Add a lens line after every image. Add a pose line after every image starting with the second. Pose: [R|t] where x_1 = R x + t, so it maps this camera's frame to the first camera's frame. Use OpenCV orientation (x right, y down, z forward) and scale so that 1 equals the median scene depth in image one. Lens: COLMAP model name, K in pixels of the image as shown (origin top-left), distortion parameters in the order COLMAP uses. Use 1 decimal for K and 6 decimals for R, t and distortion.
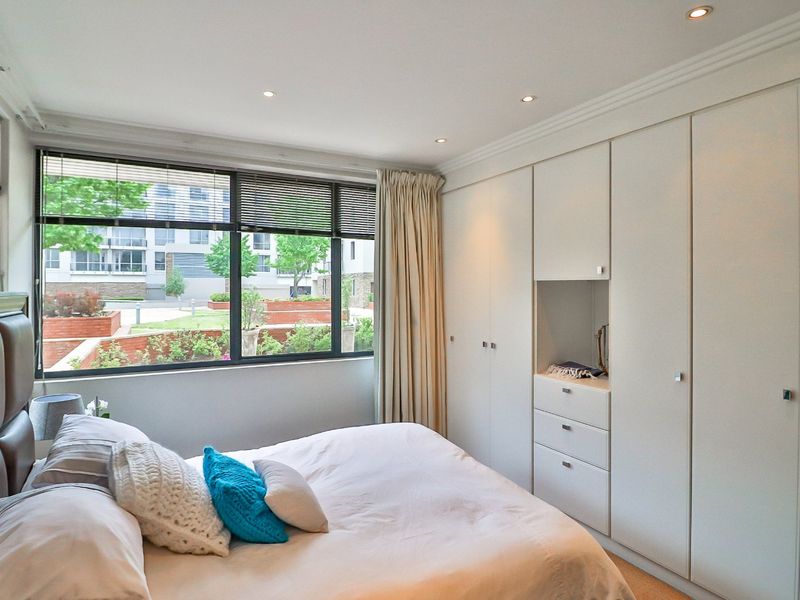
lens RADIAL K [[457.2, 0, 395.1], [0, 457.2, 295.5], [0, 0, 1]] dist [-0.013885, -0.001583]
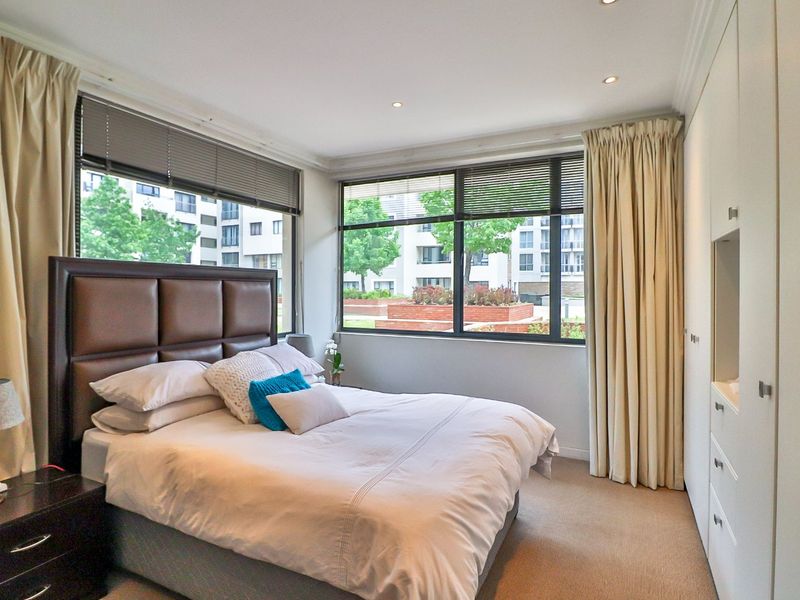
lens RADIAL K [[457.2, 0, 395.2], [0, 457.2, 295.9], [0, 0, 1]] dist [-0.013885, -0.001583]
pose [[0.583635, 0.012810, -0.811915, 0.491591], [-0.011726, 0.999904, 0.007346, 0.041062], [0.811931, 0.005233, 0.583729, 0.196325]]
